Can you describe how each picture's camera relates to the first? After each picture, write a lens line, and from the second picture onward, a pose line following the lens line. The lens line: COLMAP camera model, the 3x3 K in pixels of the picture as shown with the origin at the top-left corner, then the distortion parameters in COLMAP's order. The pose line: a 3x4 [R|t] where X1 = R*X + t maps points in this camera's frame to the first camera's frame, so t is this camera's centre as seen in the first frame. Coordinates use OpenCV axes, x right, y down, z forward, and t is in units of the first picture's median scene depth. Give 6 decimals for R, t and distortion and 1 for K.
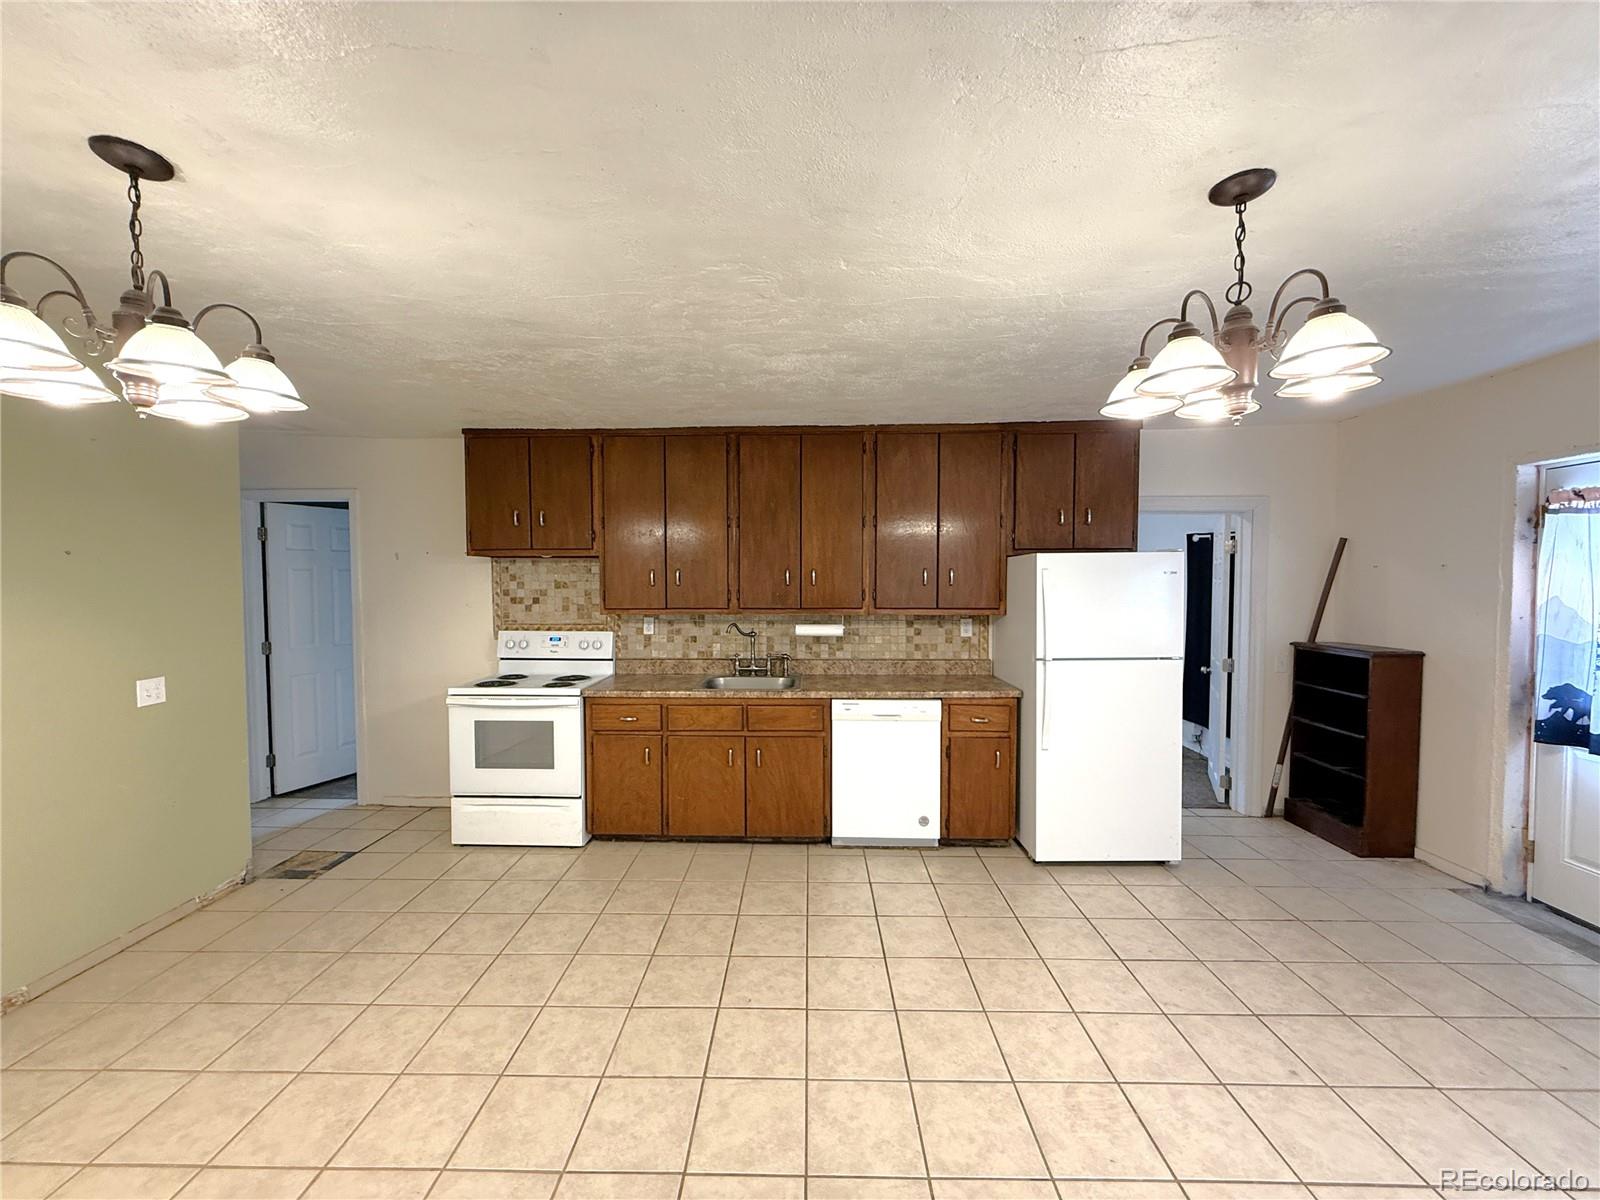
lens RADIAL K [[637.3, 0, 798.8], [0, 637.3, 595.6], [0, 0, 1]] dist [-0.000909, 0.001301]
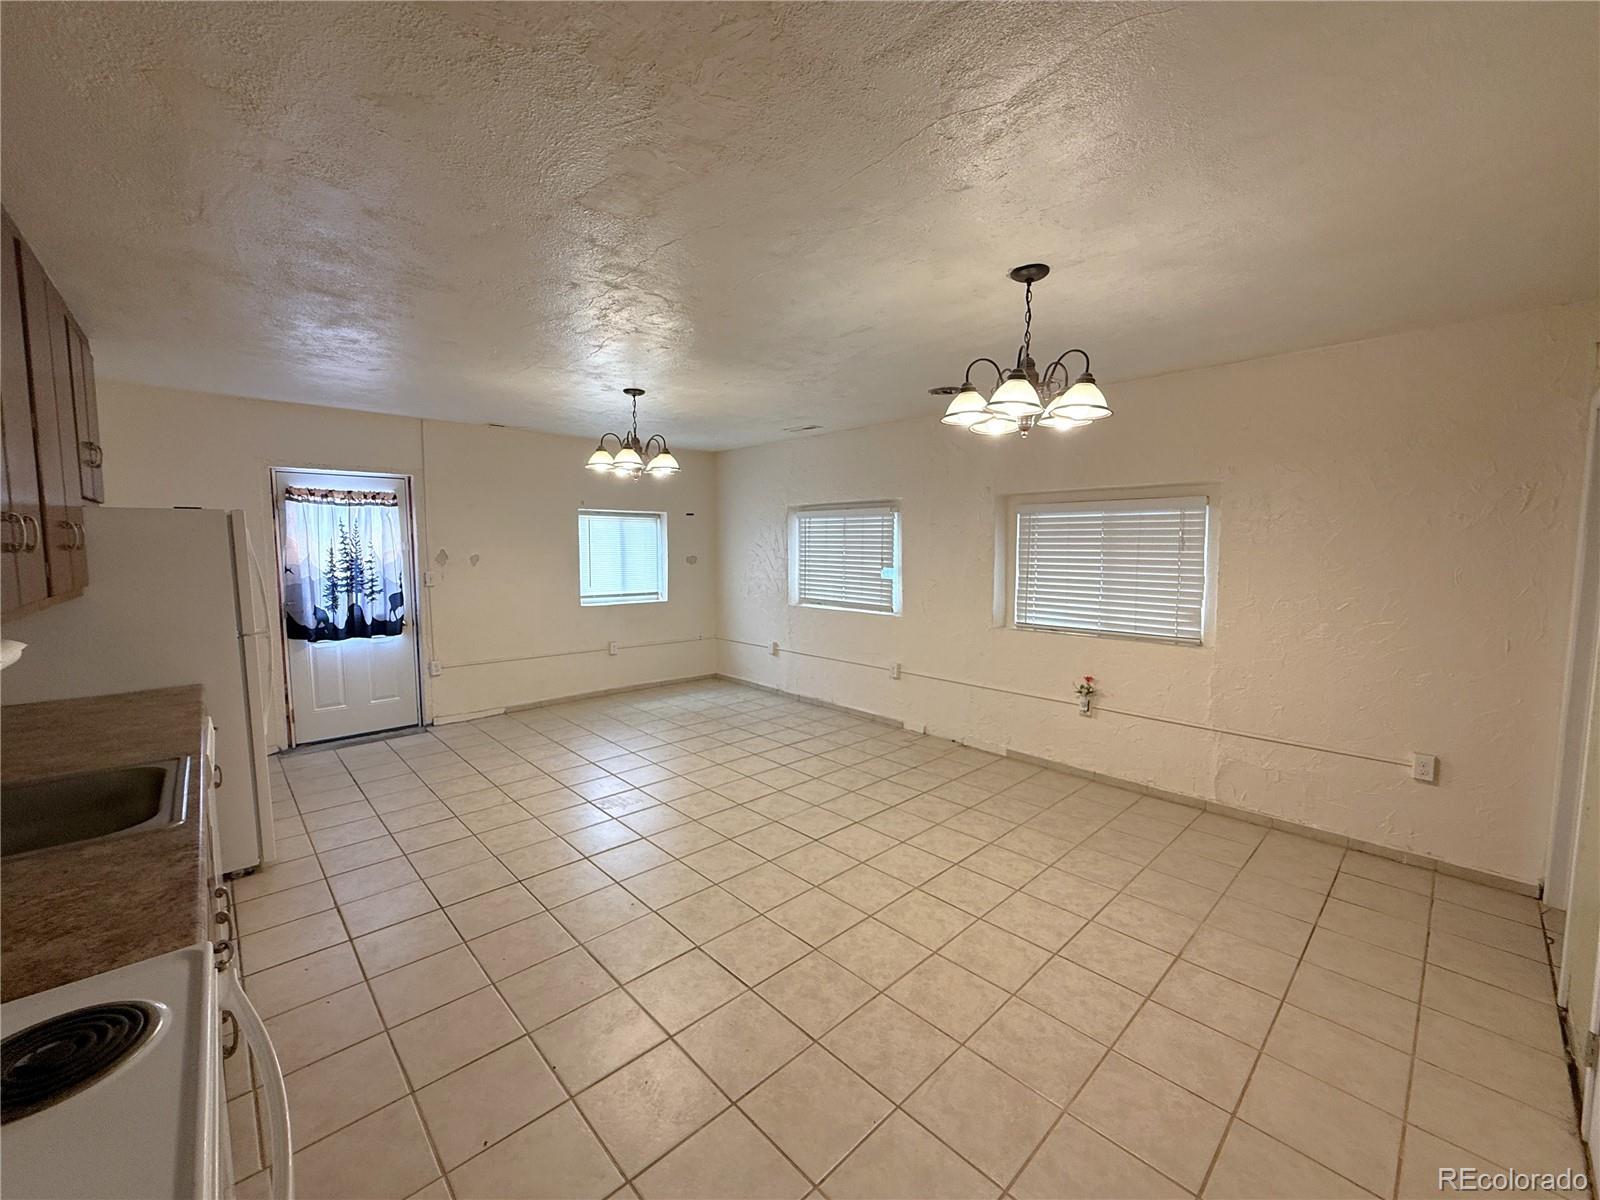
lens RADIAL K [[637.3, 0, 793.8], [0, 637.3, 597.6], [0, 0, 1]] dist [-0.000909, 0.001301]
pose [[-0.693096, -0.058145, 0.718497, -0.700678], [0.018788, 0.994946, 0.098641, -0.019014], [-0.720601, 0.081867, -0.688500, 0.998504]]
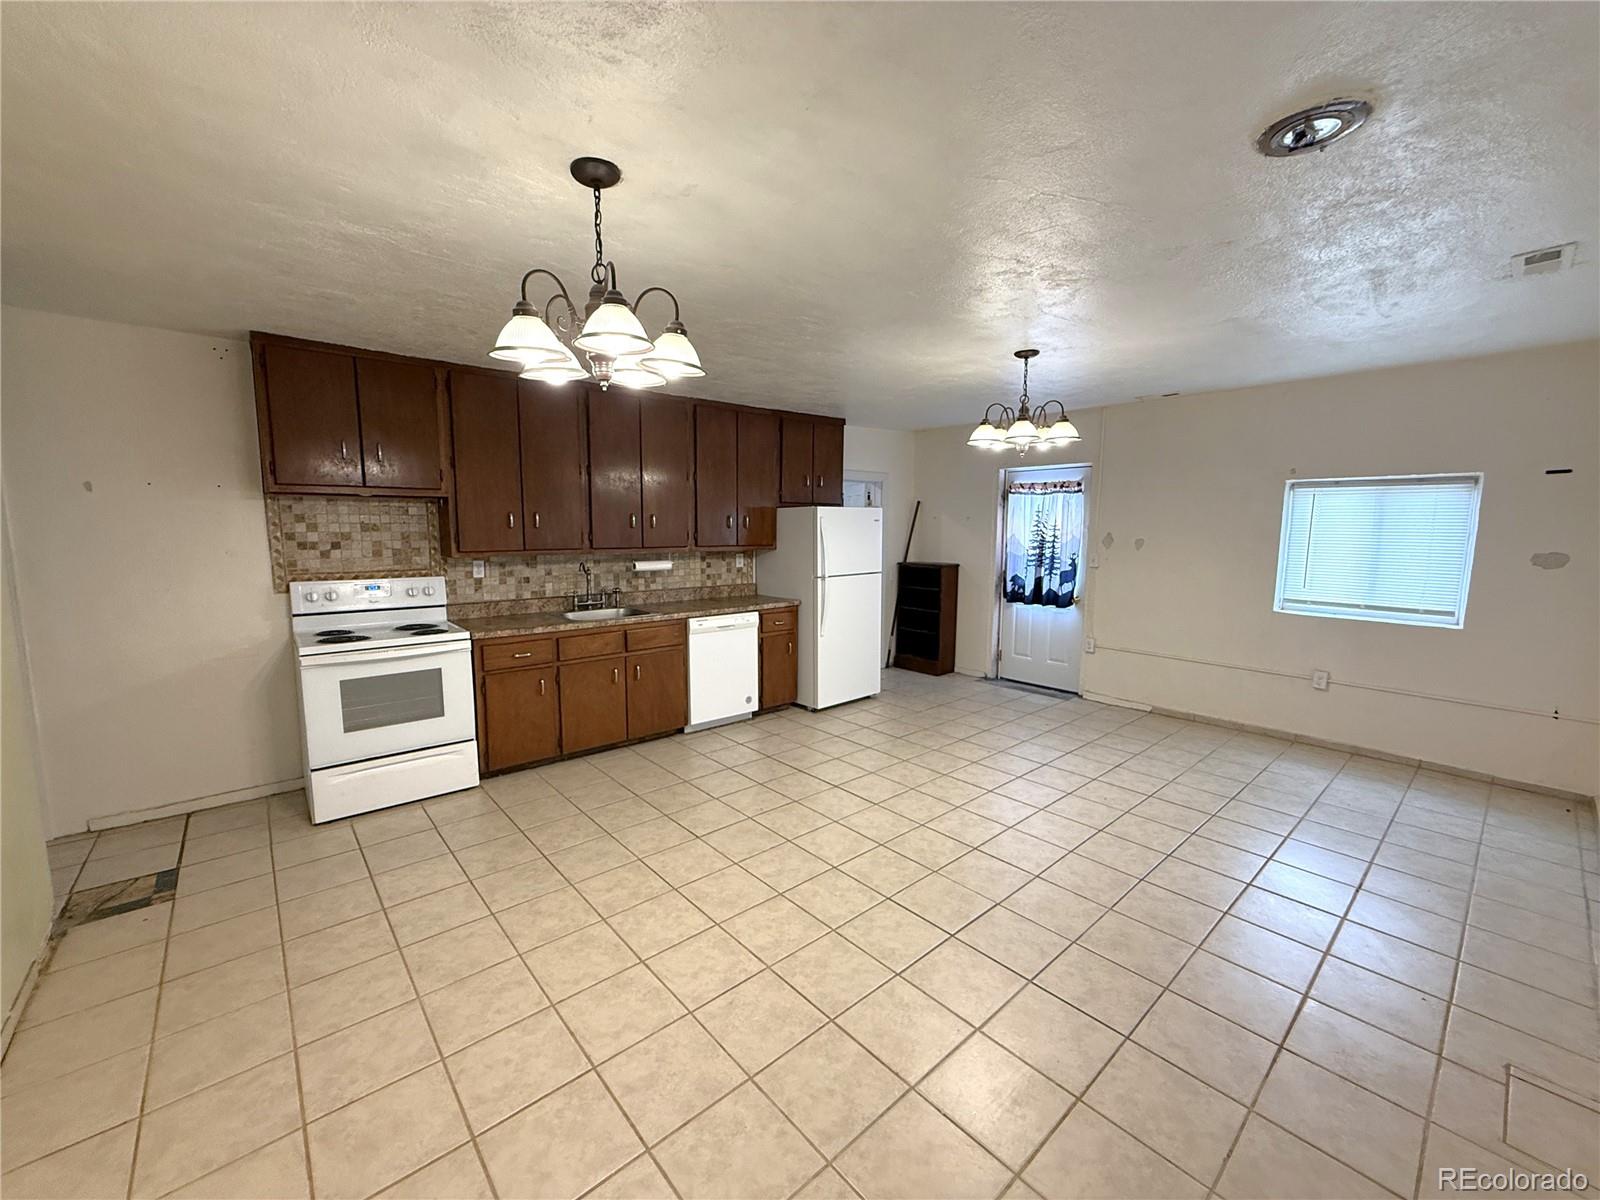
lens RADIAL K [[637.3, 0, 803.4], [0, 637.3, 595.2], [0, 0, 1]] dist [-0.000909, 0.001301]
pose [[0.737188, -0.069843, 0.672068, -0.626259], [0.010411, 0.995699, 0.092055, 0.002407], [-0.675607, -0.060865, 0.734745, -0.081447]]
